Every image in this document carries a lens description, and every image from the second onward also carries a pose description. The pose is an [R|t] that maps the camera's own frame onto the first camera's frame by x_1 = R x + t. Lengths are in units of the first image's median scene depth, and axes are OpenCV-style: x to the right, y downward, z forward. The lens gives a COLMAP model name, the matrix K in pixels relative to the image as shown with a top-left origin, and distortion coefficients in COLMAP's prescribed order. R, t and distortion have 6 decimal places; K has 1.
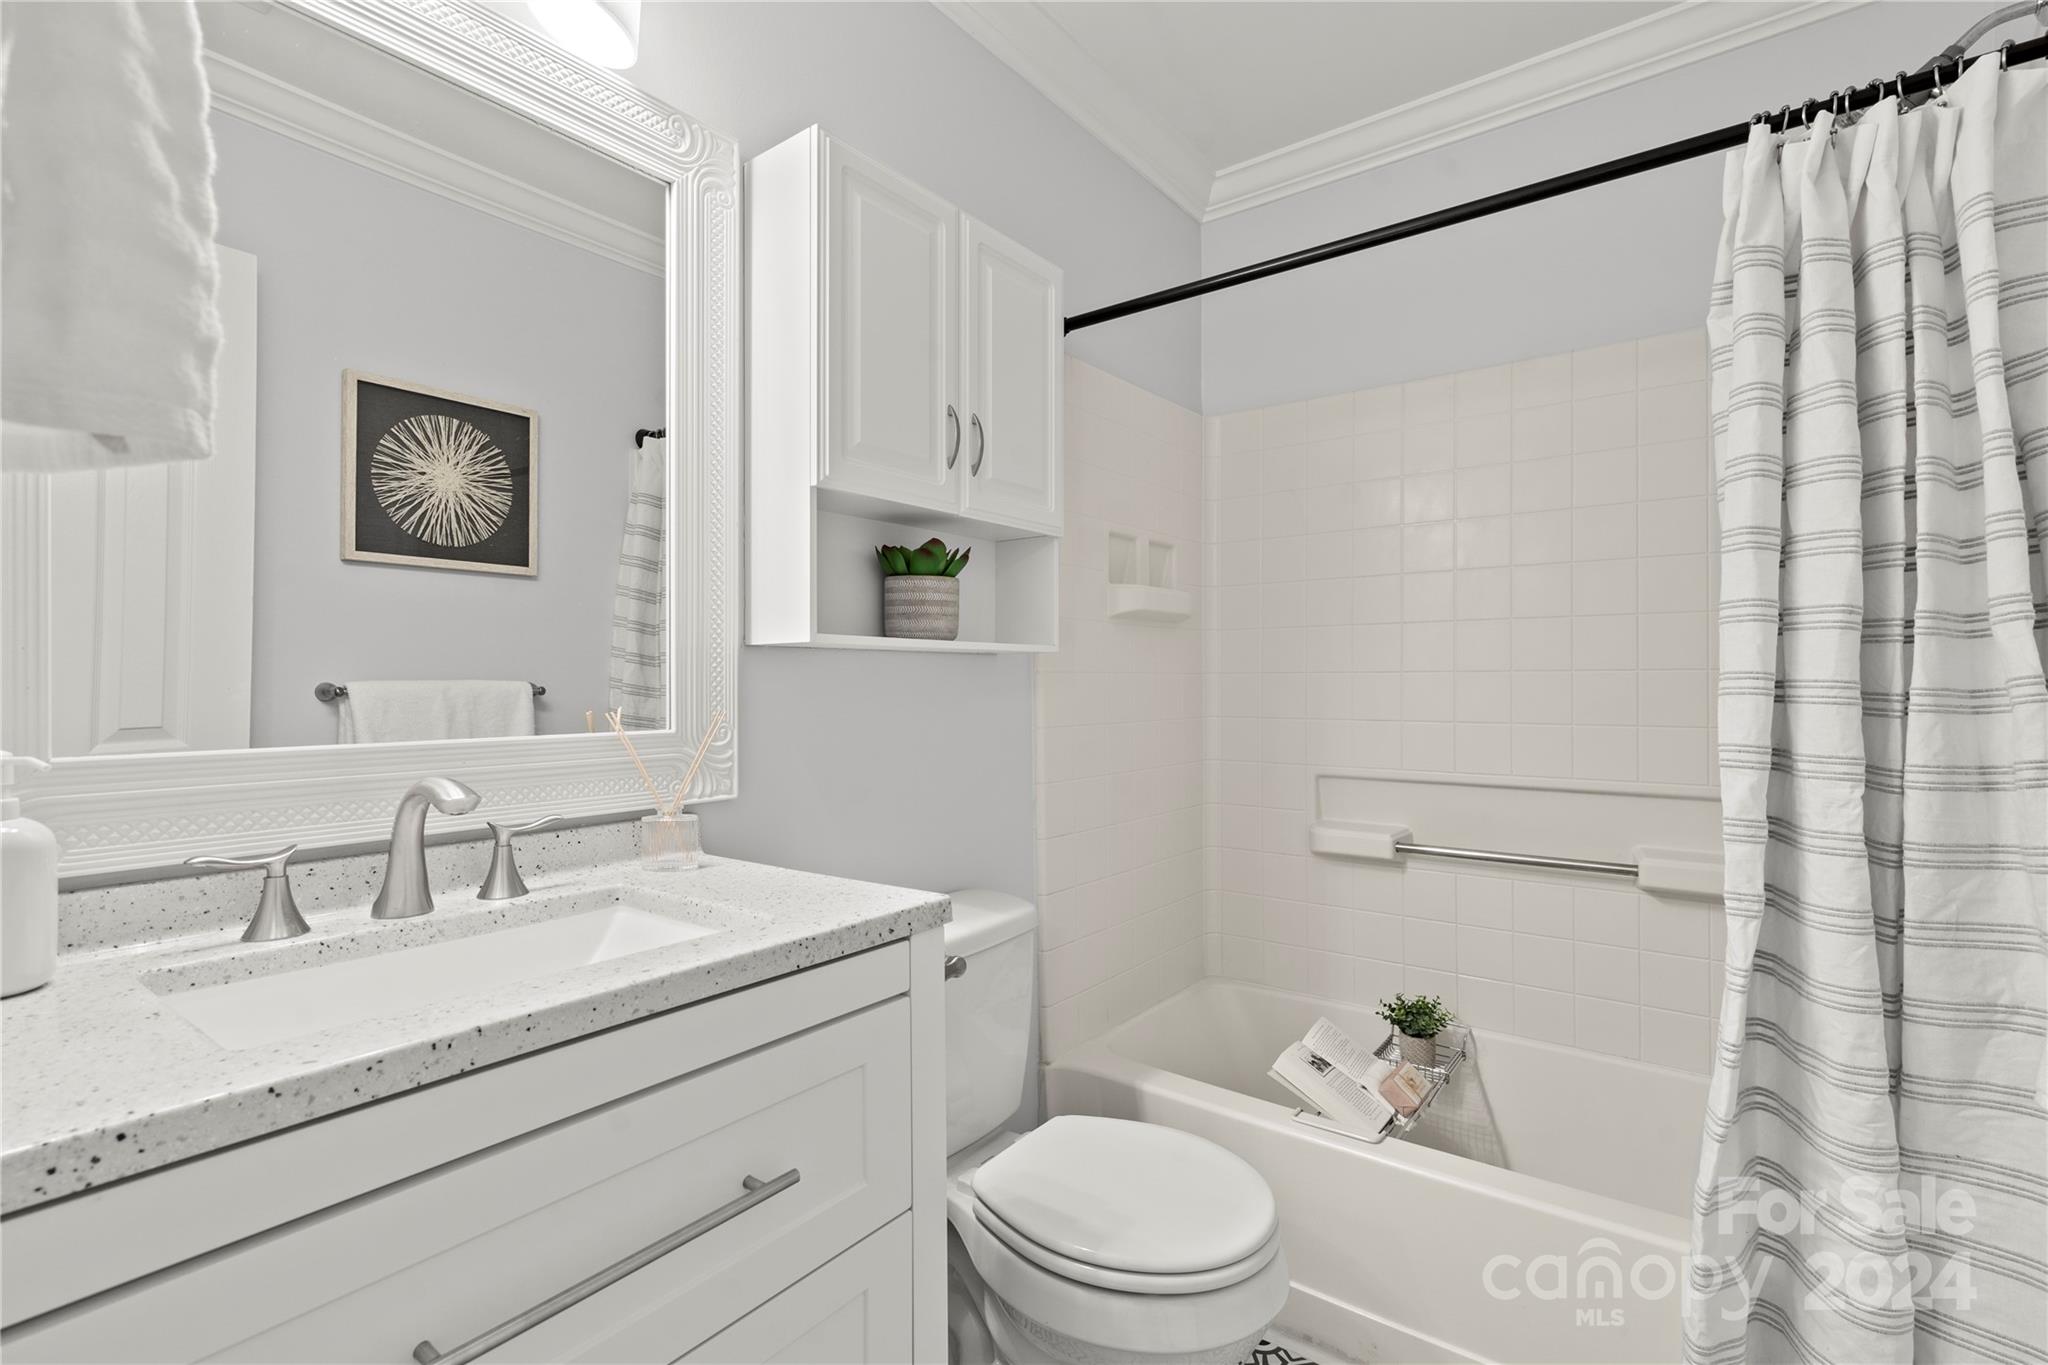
lens RADIAL K [[958.8, 0, 1024.9], [0, 958.8, 681.4], [0, 0, 1]] dist [-0.001317, 0.001695]
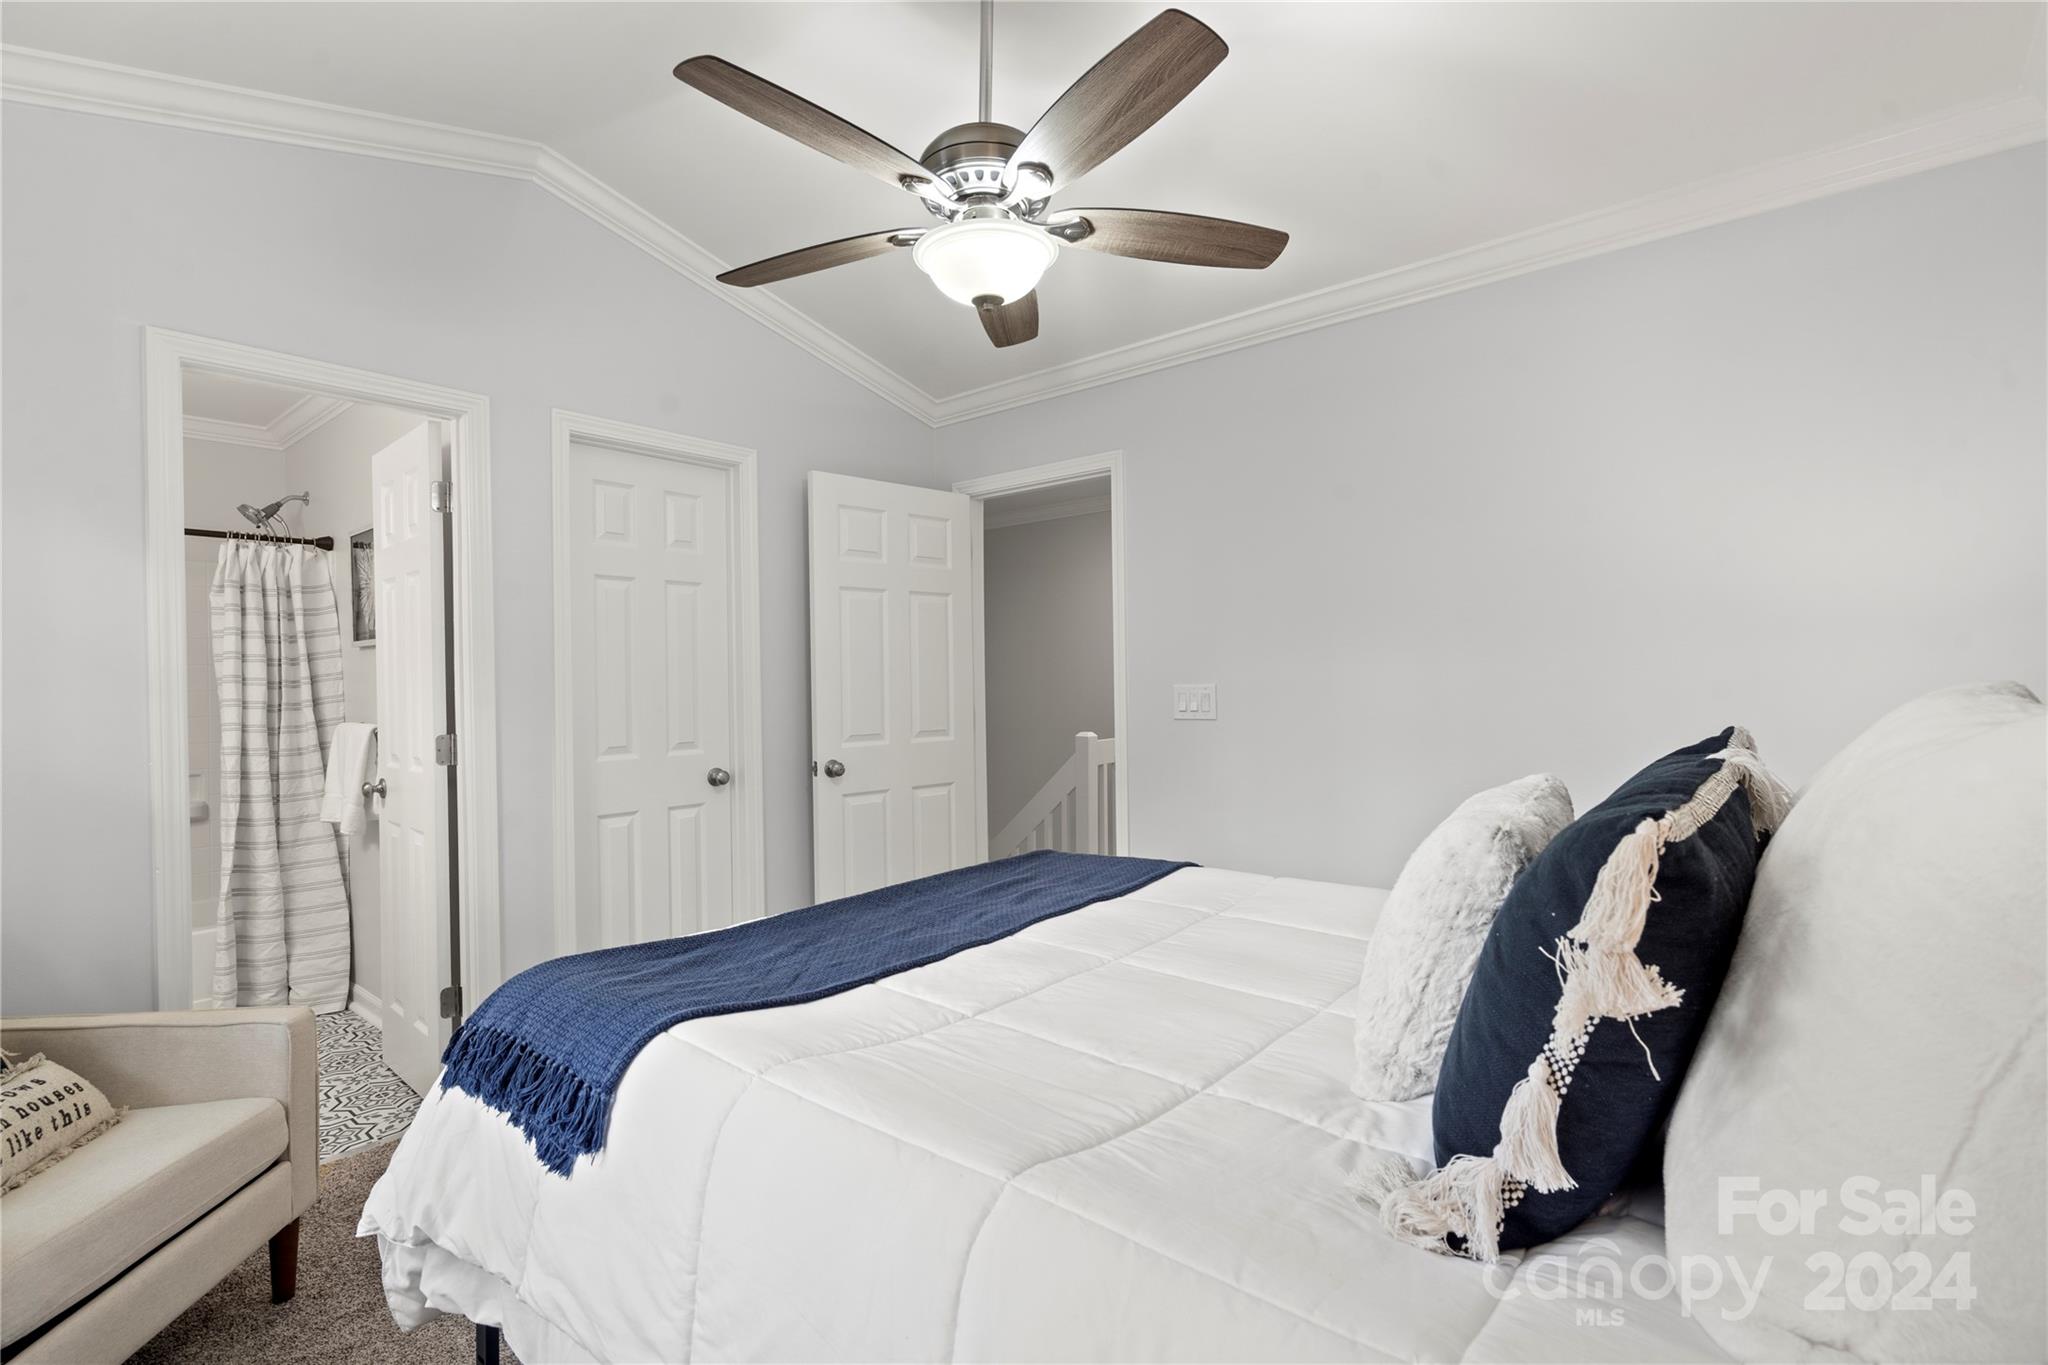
lens RADIAL K [[958.8, 0, 1027.1], [0, 958.8, 680.0], [0, 0, 1]] dist [-0.001317, 0.001695]
pose [[0.088502, -0.010032, 0.996025, -2.106170], [0.002659, 0.999948, 0.009835, -0.174217], [-0.996072, 0.001778, 0.088524, -1.827312]]
